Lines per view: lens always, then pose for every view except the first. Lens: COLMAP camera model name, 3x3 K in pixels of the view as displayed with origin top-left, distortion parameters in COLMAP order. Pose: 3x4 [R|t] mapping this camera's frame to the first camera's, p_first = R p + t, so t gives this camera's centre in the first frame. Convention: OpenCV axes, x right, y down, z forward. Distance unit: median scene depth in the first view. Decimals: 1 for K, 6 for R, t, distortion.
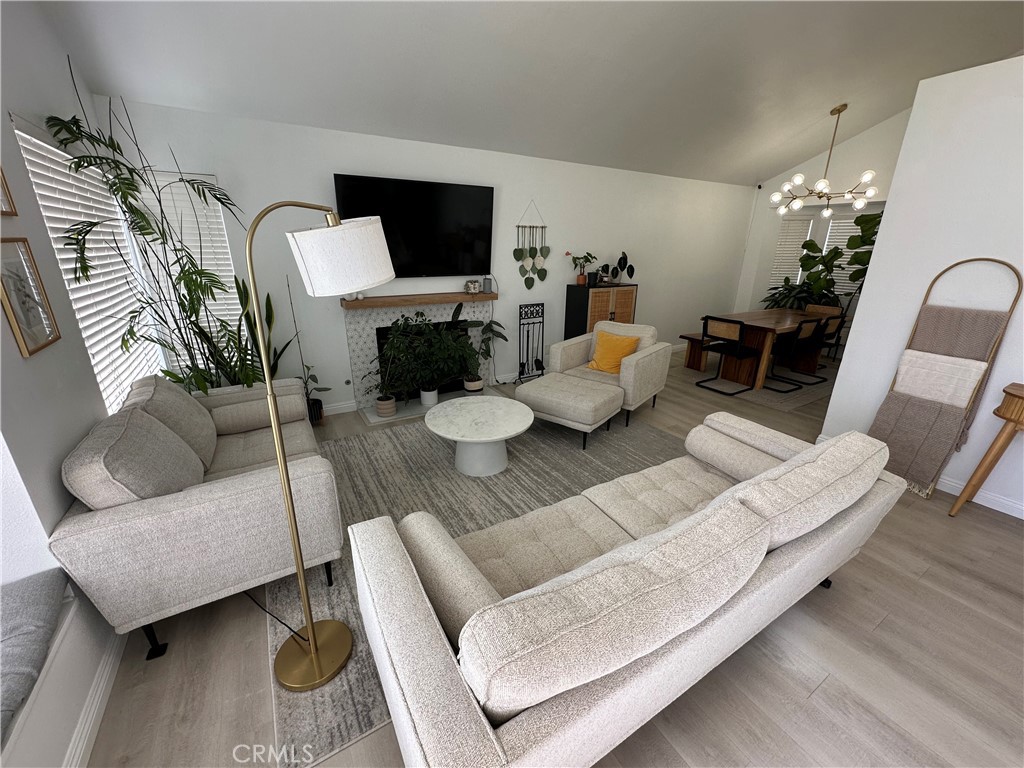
lens RADIAL K [[406.6, 0, 512.0], [0, 406.6, 384.0], [0, 0, 1]] dist [-0.001143, 0.000051]
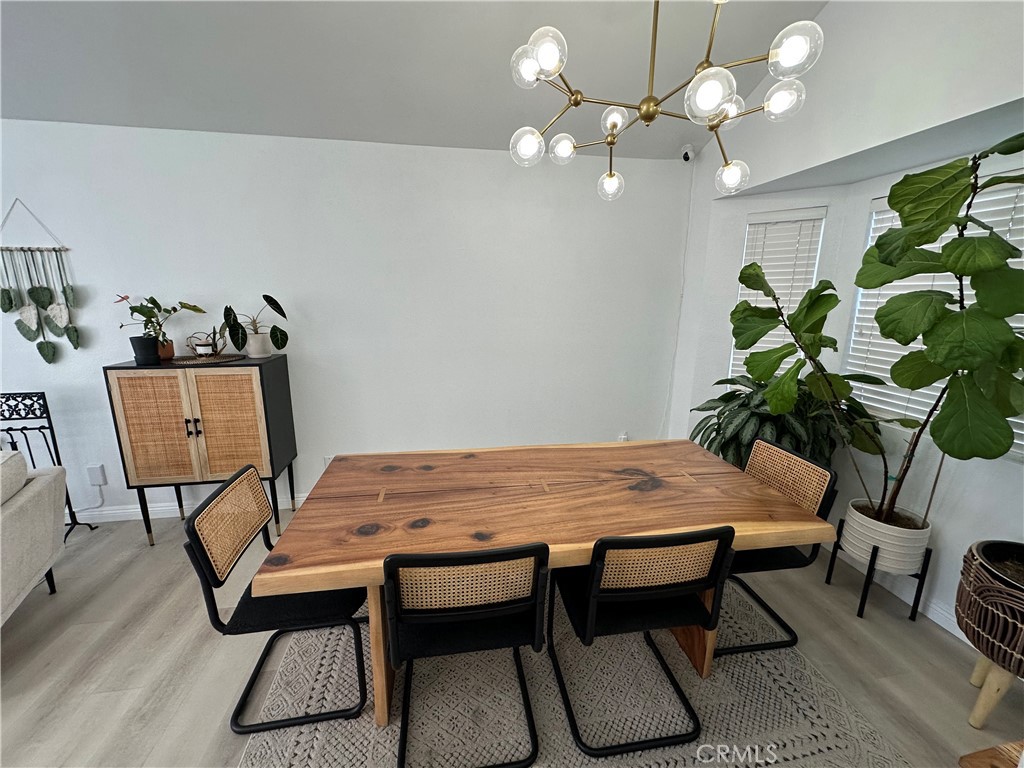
lens RADIAL K [[406.6, 0, 512.0], [0, 406.6, 384.0], [0, 0, 1]] dist [-0.001143, 0.000051]
pose [[0.929207, 0.075780, -0.361707, 0.810173], [-0.116635, 0.988862, -0.092455, -0.230063], [0.350672, 0.128098, 0.927696, 0.727339]]
